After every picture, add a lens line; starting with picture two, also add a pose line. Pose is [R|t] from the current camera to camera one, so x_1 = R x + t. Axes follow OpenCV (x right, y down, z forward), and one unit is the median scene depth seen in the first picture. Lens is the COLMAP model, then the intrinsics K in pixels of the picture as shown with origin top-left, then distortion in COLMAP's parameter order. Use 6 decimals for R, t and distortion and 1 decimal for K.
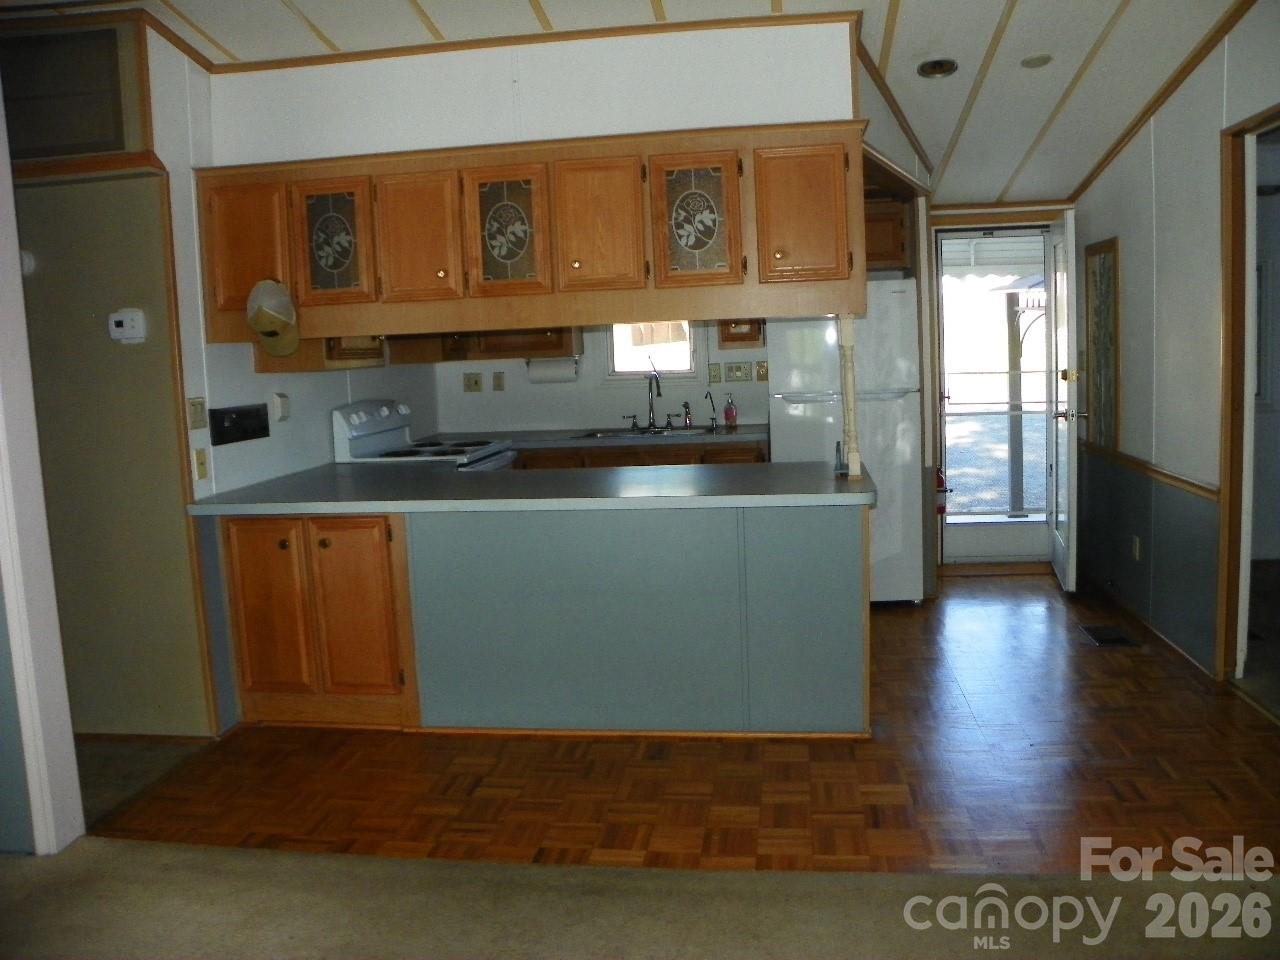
lens RADIAL K [[976.4, 0, 664.6], [0, 976.4, 454.0], [0, 0, 1]] dist [-0.147142, 0.079080]
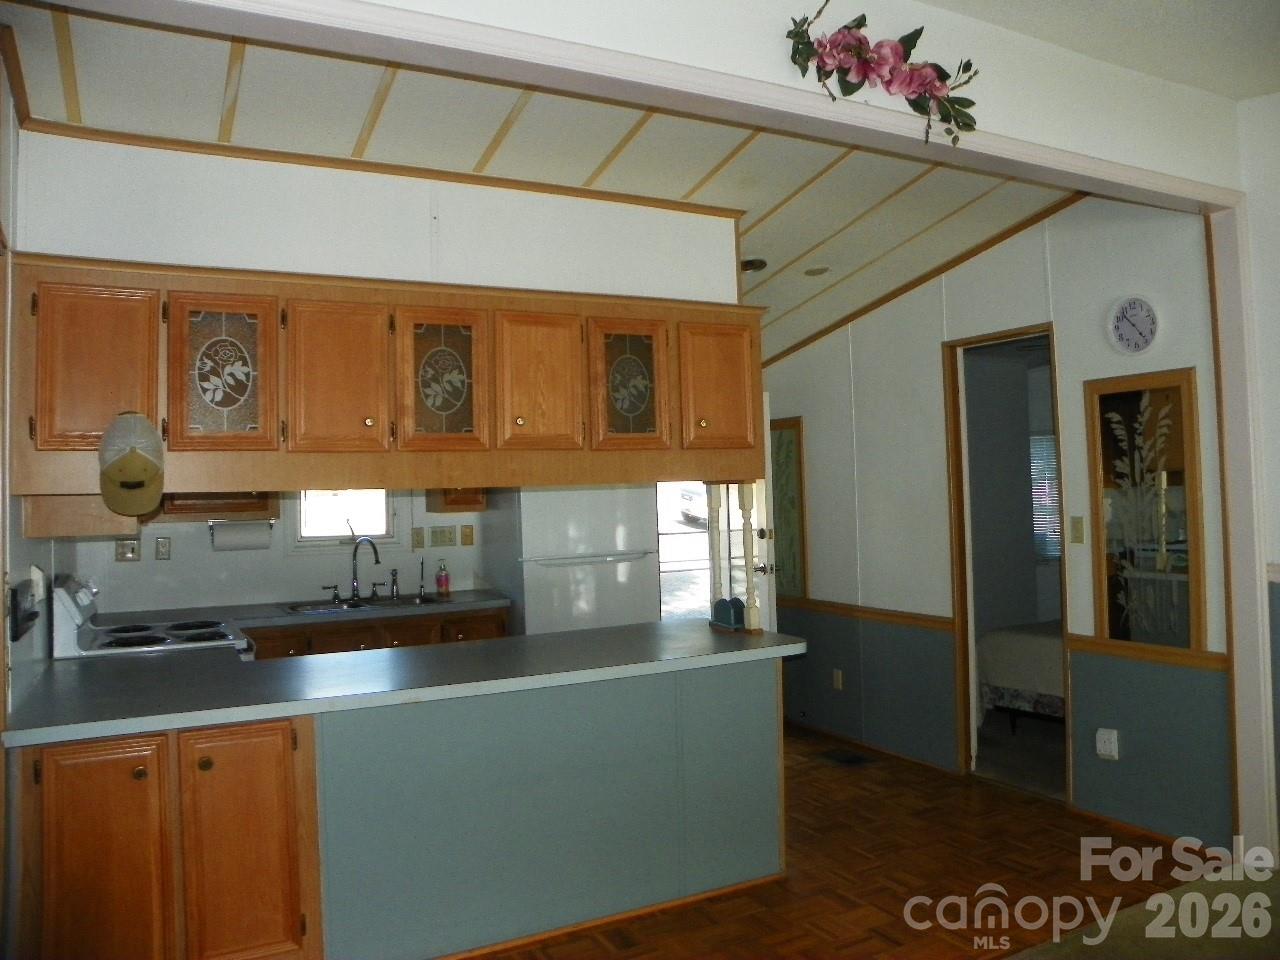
lens RADIAL K [[976.4, 0, 664.6], [0, 976.4, 454.0], [0, 0, 1]] dist [-0.147142, 0.079080]
pose [[0.809664, 0.037246, 0.585711, -0.502589], [0.062063, 0.986955, -0.148555, -0.015218], [-0.583603, 0.156630, 0.796790, 0.166589]]
